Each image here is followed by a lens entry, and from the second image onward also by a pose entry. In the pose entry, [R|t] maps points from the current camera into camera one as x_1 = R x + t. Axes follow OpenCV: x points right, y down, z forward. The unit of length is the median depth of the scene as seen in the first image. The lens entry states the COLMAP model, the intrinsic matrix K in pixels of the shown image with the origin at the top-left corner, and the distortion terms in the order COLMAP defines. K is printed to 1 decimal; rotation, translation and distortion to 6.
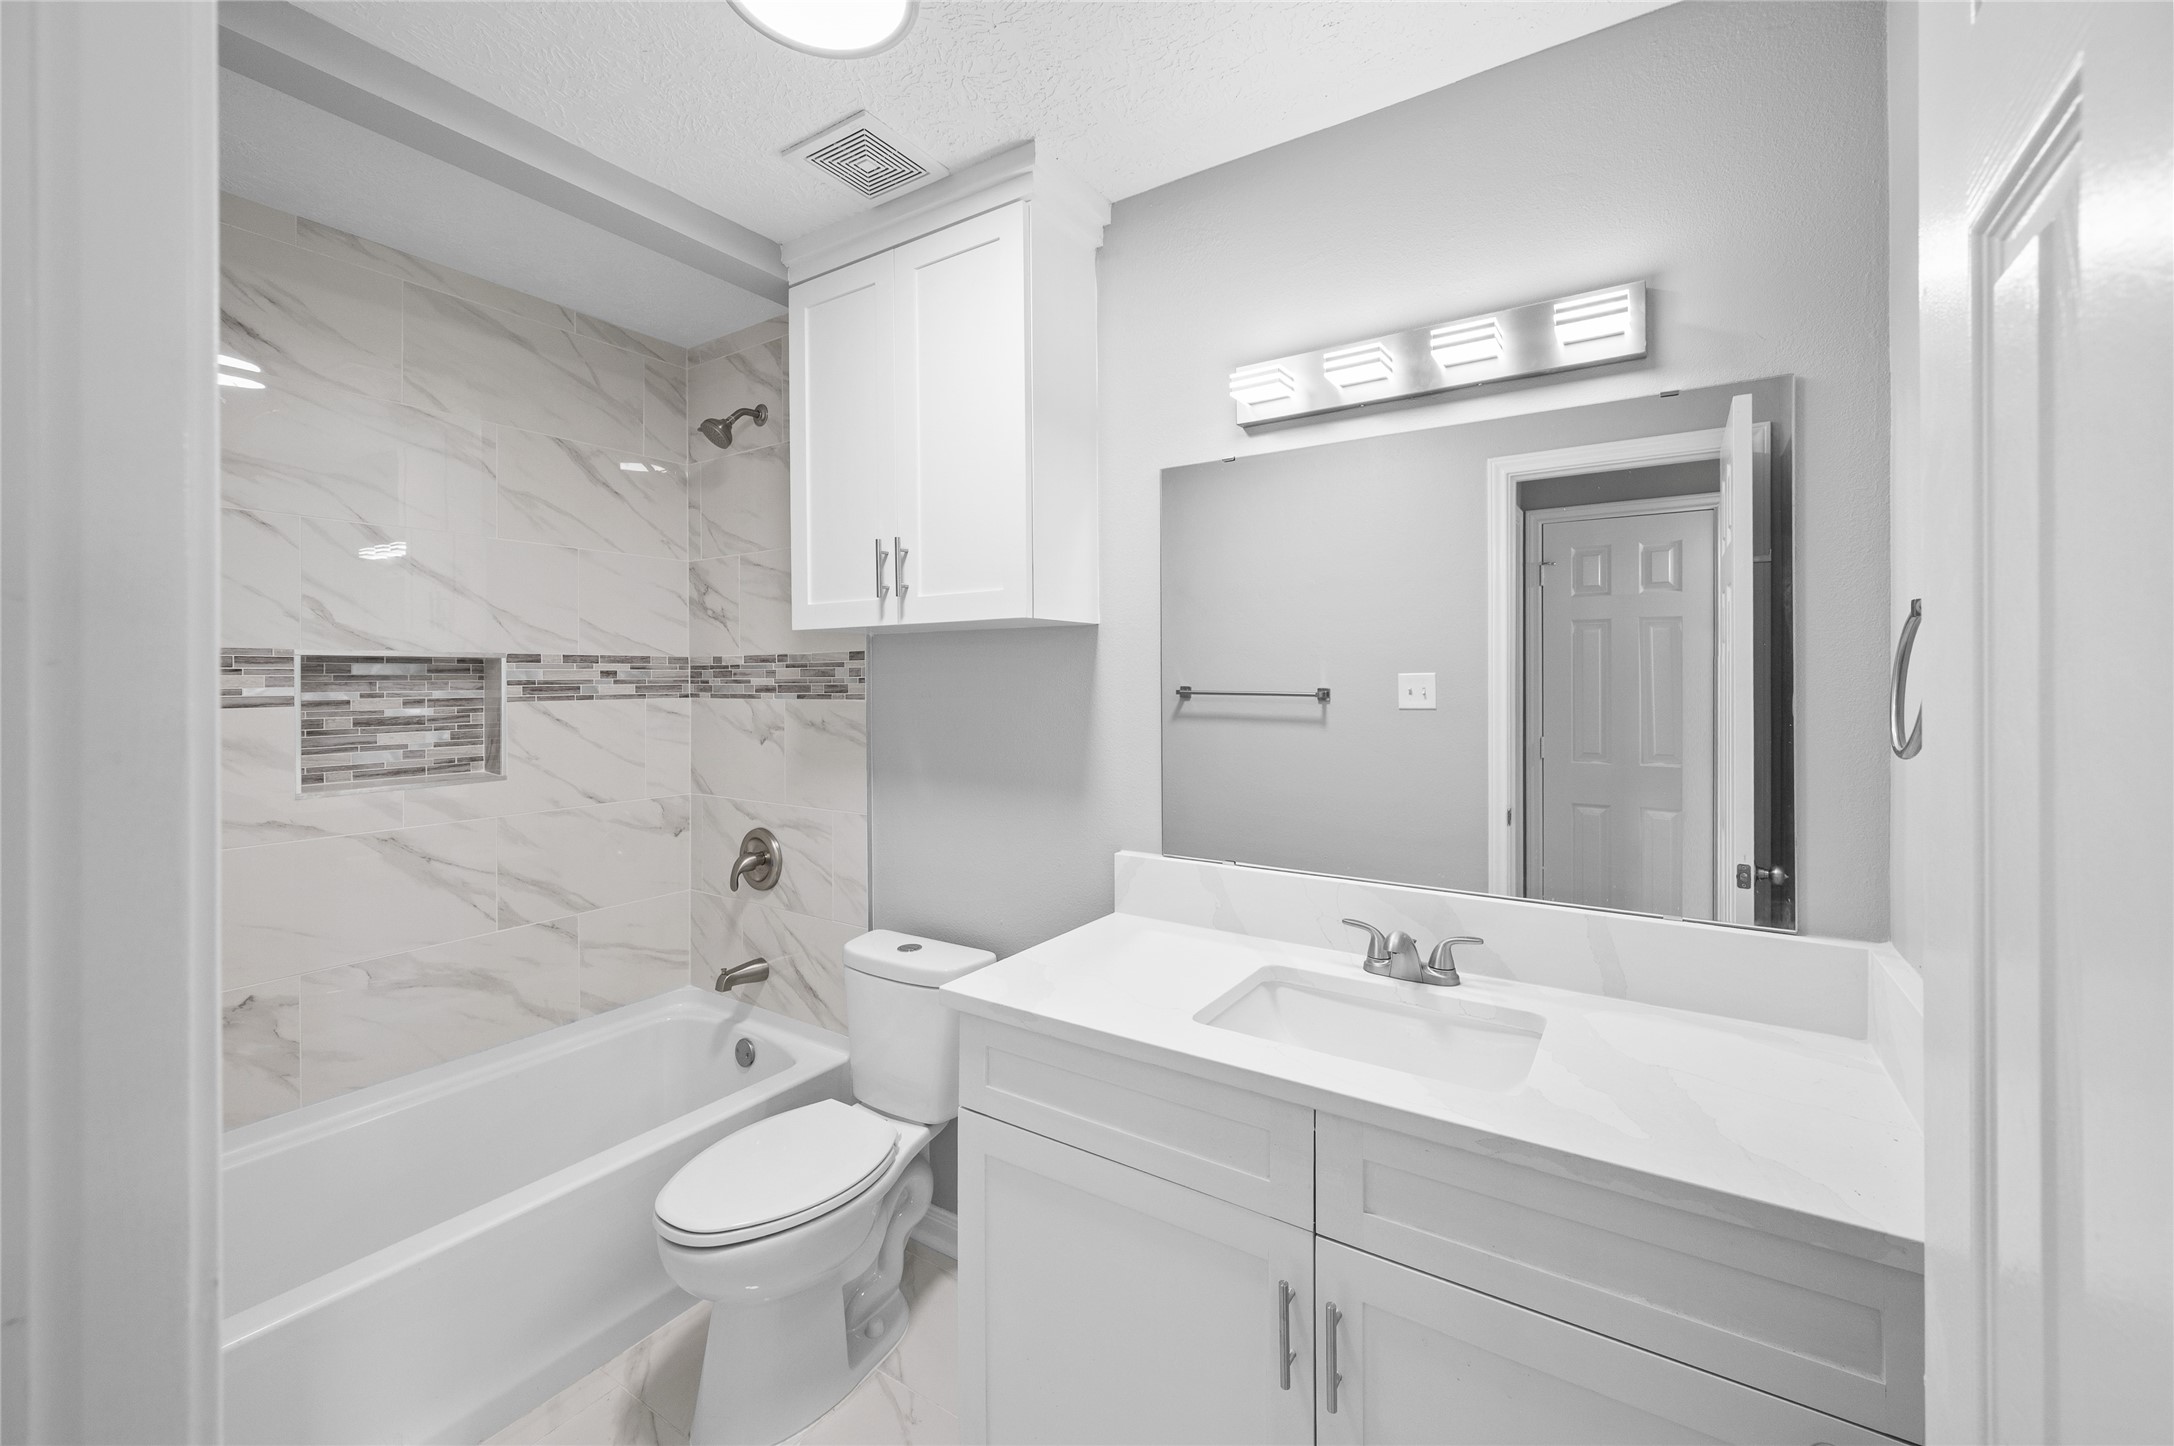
lens RADIAL K [[868.9, 0, 1090.4], [0, 868.9, 682.2], [0, 0, 1]] dist [-0.002426, 0.000279]
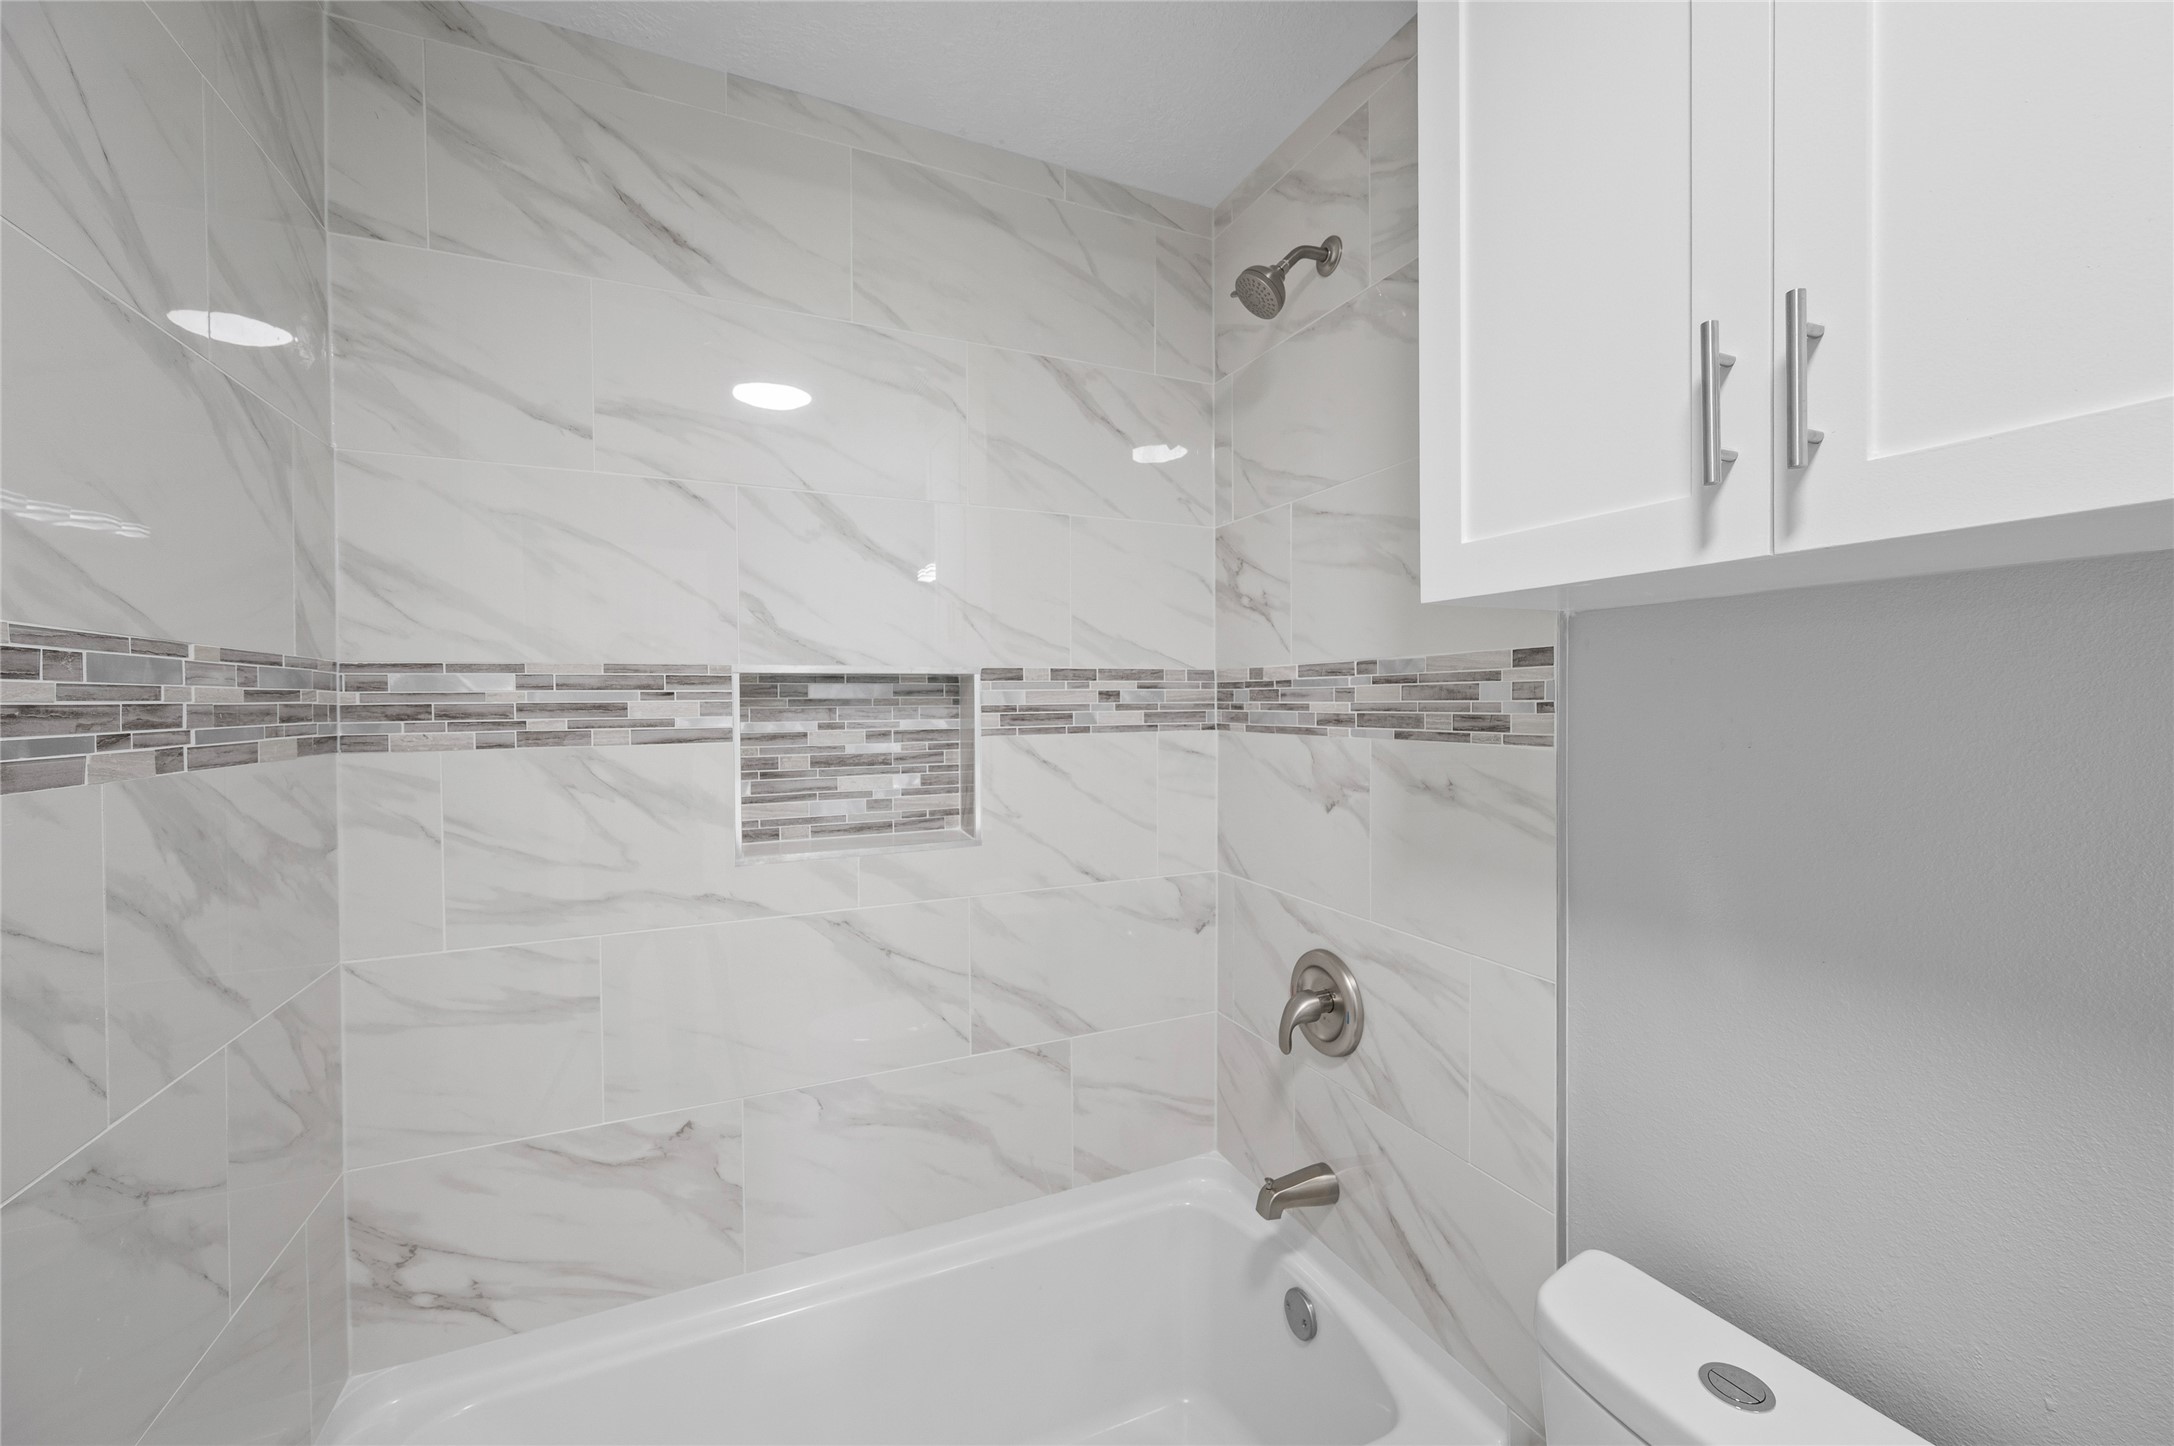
lens RADIAL K [[868.9, 0, 1088.4], [0, 868.9, 711.2], [0, 0, 1]] dist [-0.002426, 0.000279]
pose [[0.842485, 0.005628, -0.538690, -0.212717], [0.000539, 0.999936, 0.011291, -0.005434], [0.538719, -0.009803, 0.842428, 0.442205]]
